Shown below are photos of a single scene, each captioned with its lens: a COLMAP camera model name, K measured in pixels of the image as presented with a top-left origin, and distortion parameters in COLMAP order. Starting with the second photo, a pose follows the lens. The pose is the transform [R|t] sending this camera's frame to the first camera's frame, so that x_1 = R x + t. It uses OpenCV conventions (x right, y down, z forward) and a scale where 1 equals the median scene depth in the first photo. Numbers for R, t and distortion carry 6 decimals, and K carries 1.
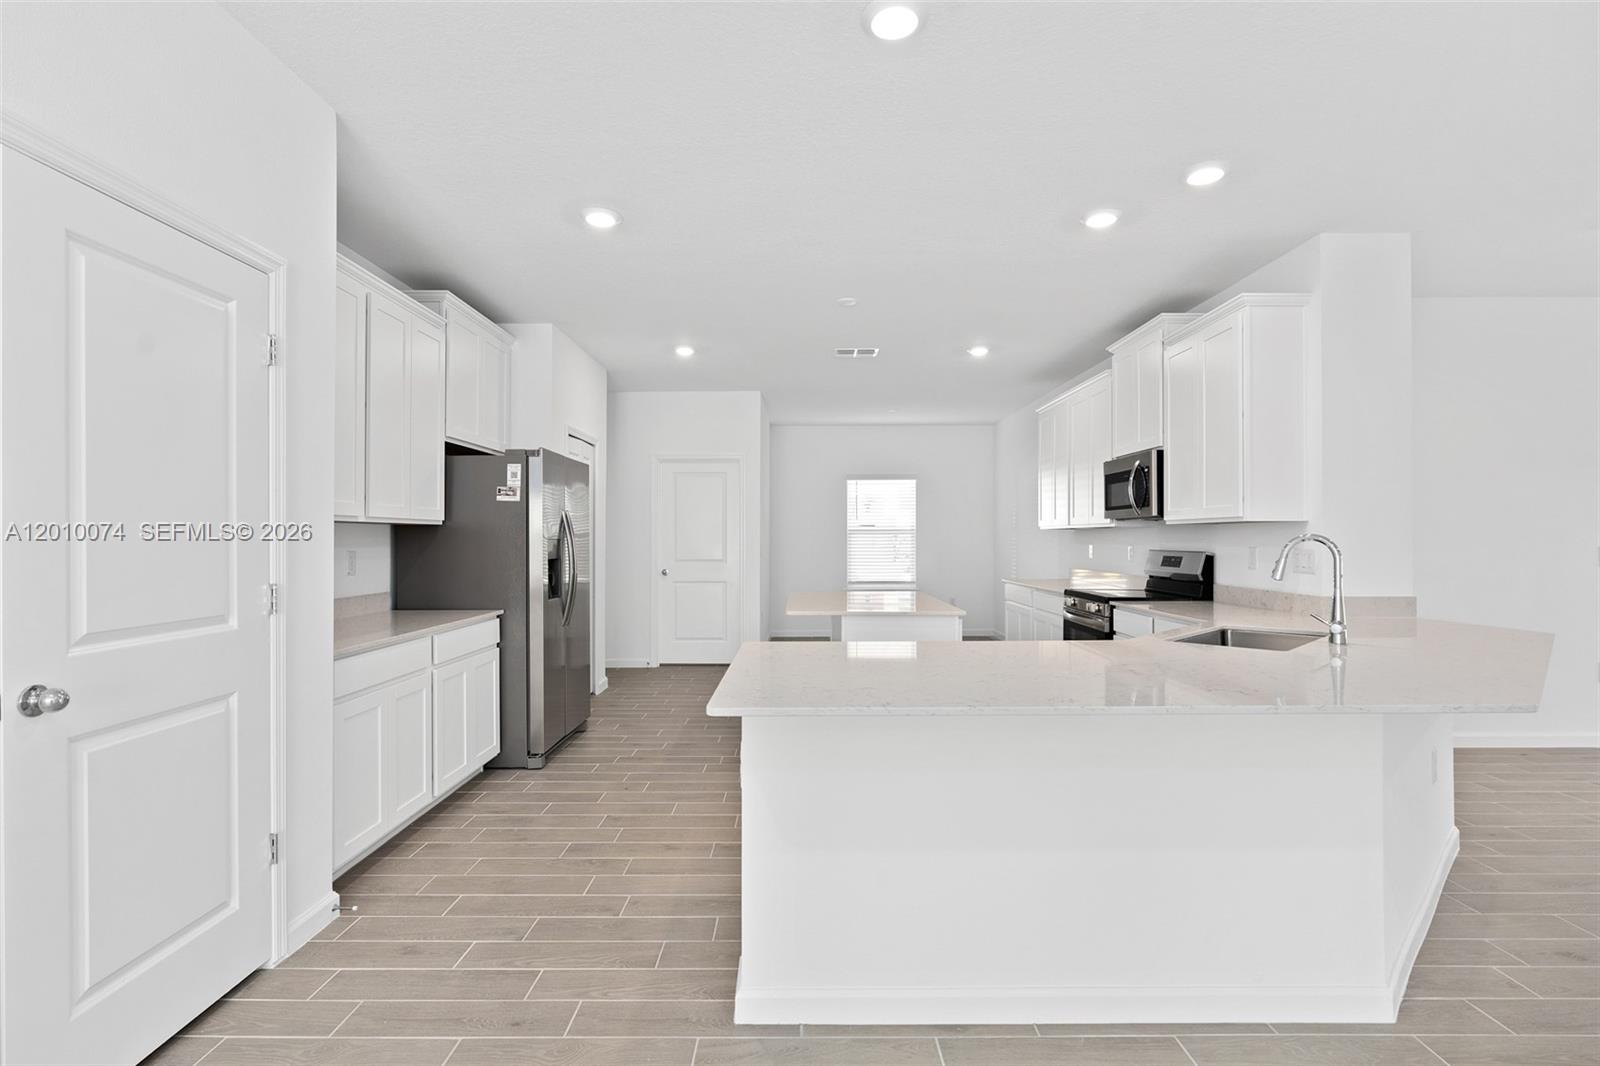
lens RADIAL K [[754.8, 0, 811.7], [0, 754.8, 535.0], [0, 0, 1]] dist [-0.012663, 0.003620]
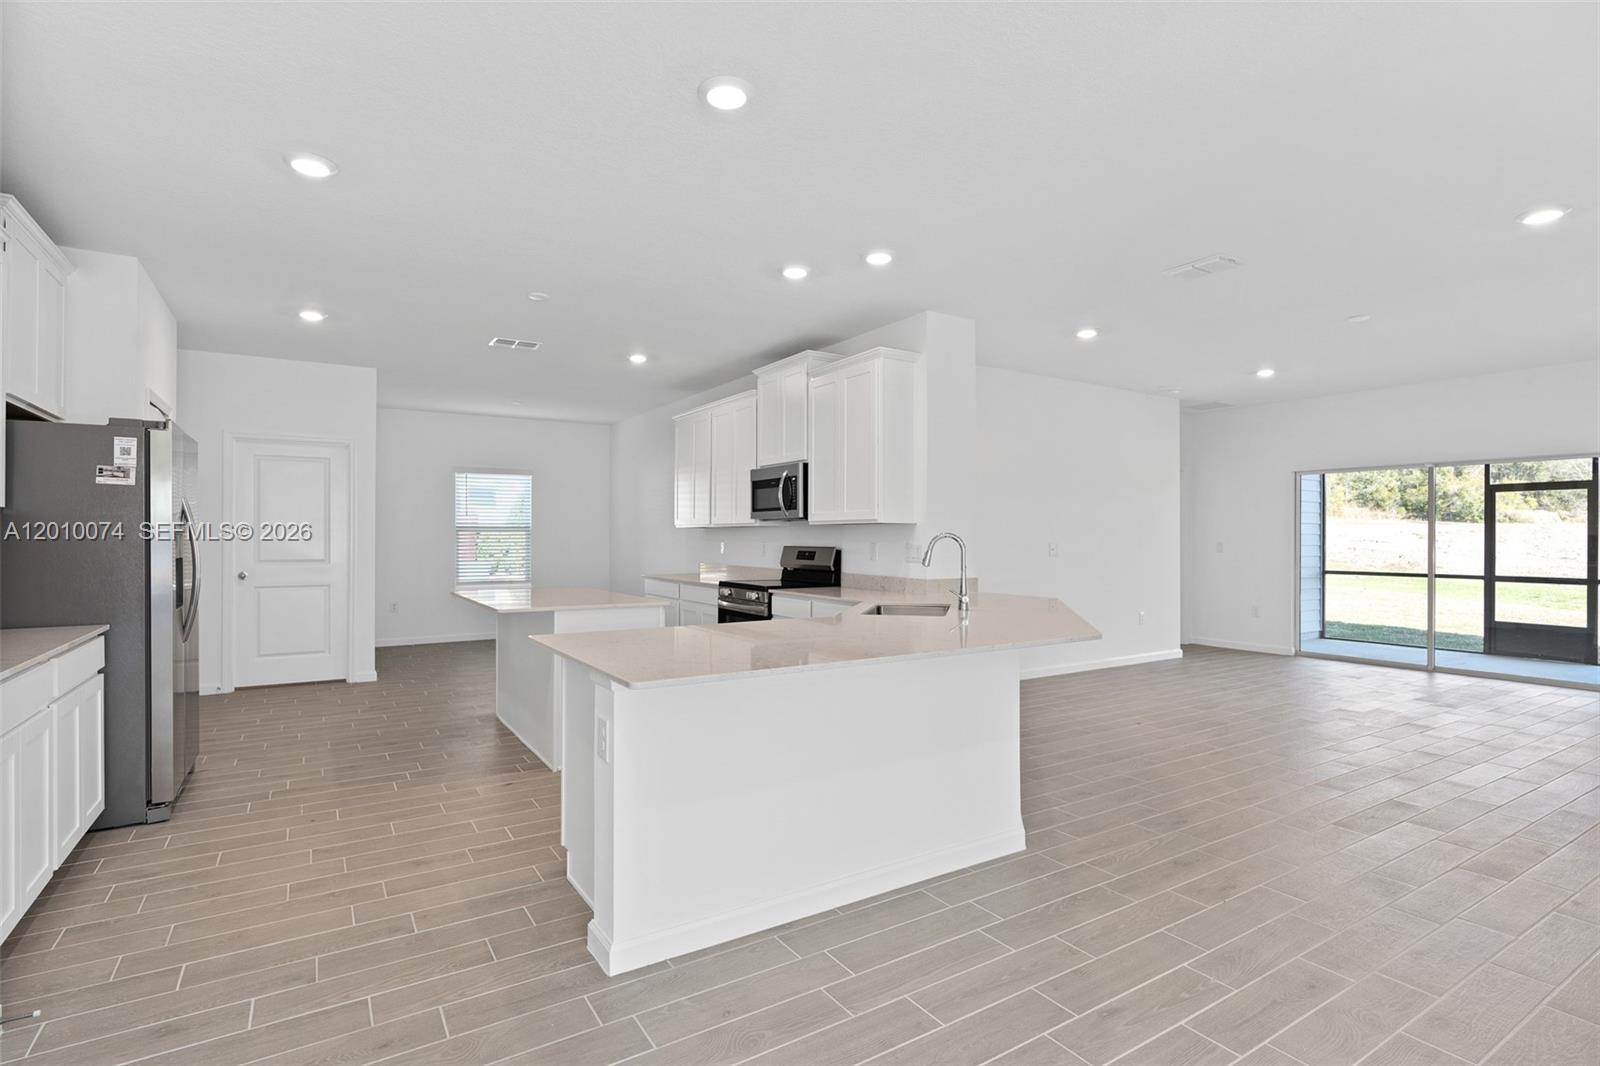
lens RADIAL K [[754.8, 0, 804.8], [0, 754.8, 539.1], [0, 0, 1]] dist [-0.012663, 0.003620]
pose [[0.848188, 0.001640, 0.529693, -0.207705], [-0.005863, 0.999963, 0.006291, 0.001955], [-0.529663, -0.008441, 0.848166, -0.034810]]
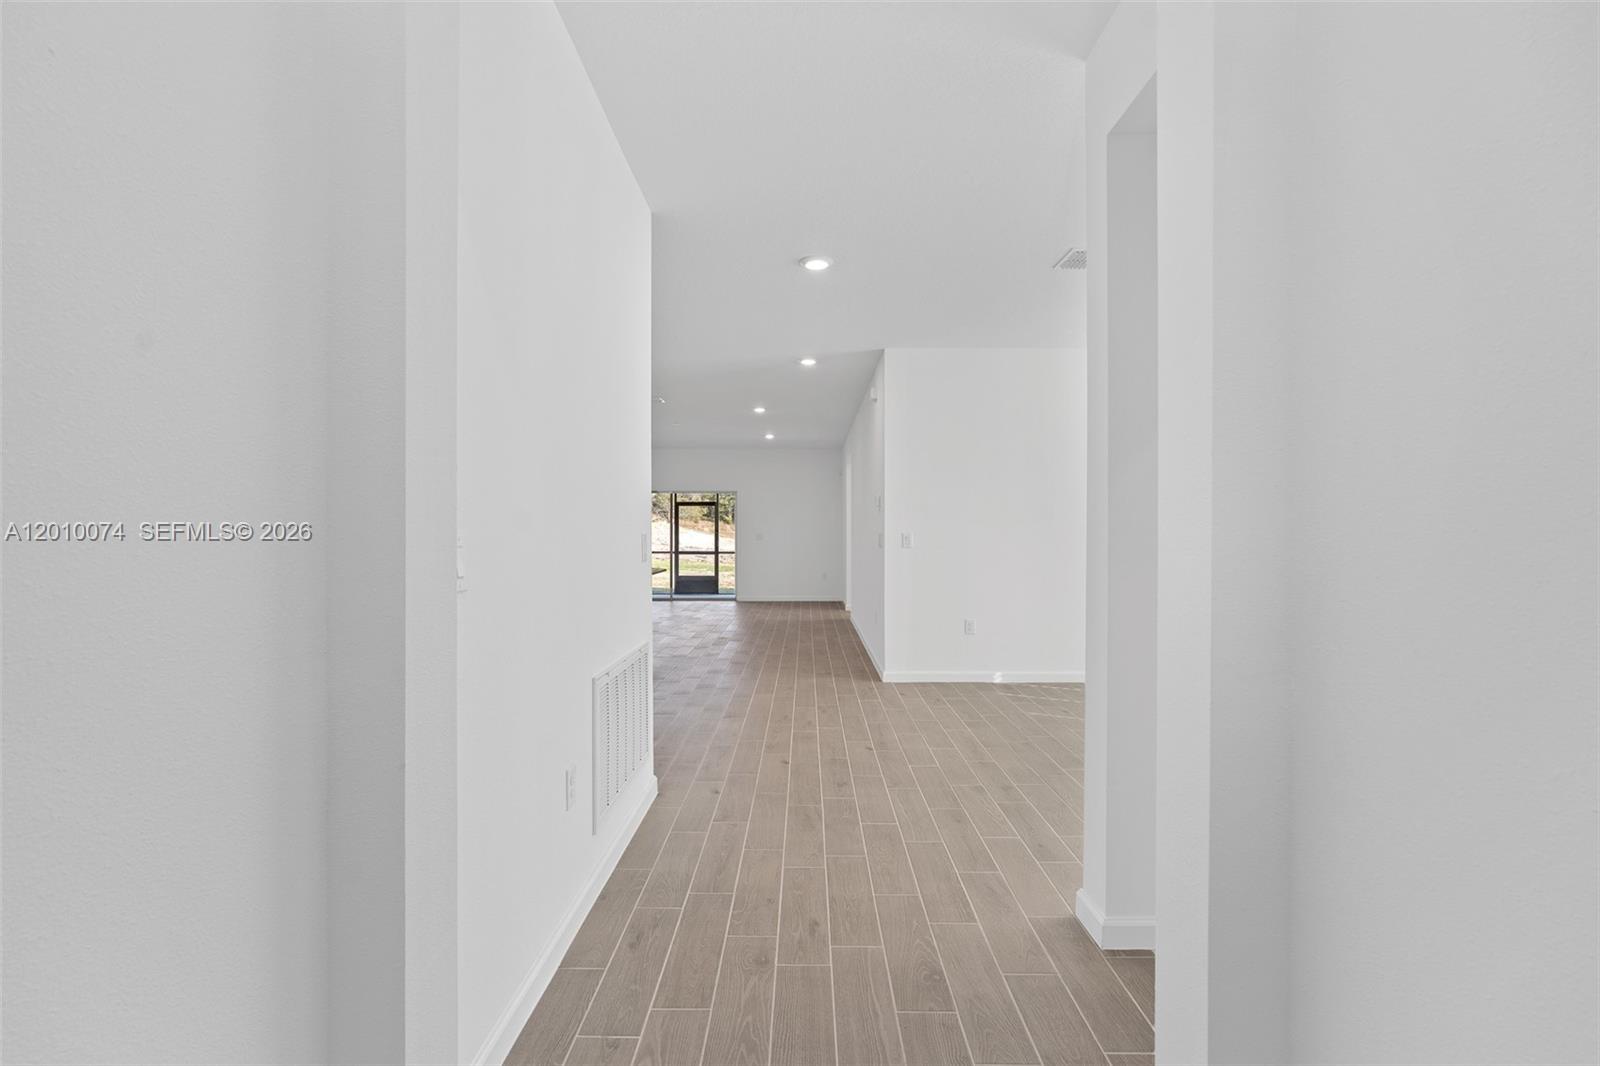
lens RADIAL K [[712.2, 0, 801.2], [0, 712.2, 533.9], [0, 0, 1]] dist [-0.013938, -0.000399]
pose [[0.001712, 0.000126, 0.999999, -1.187345], [-0.011818, 0.999930, -0.000106, 0.014369], [-0.999929, -0.011817, 0.001714, 0.109159]]
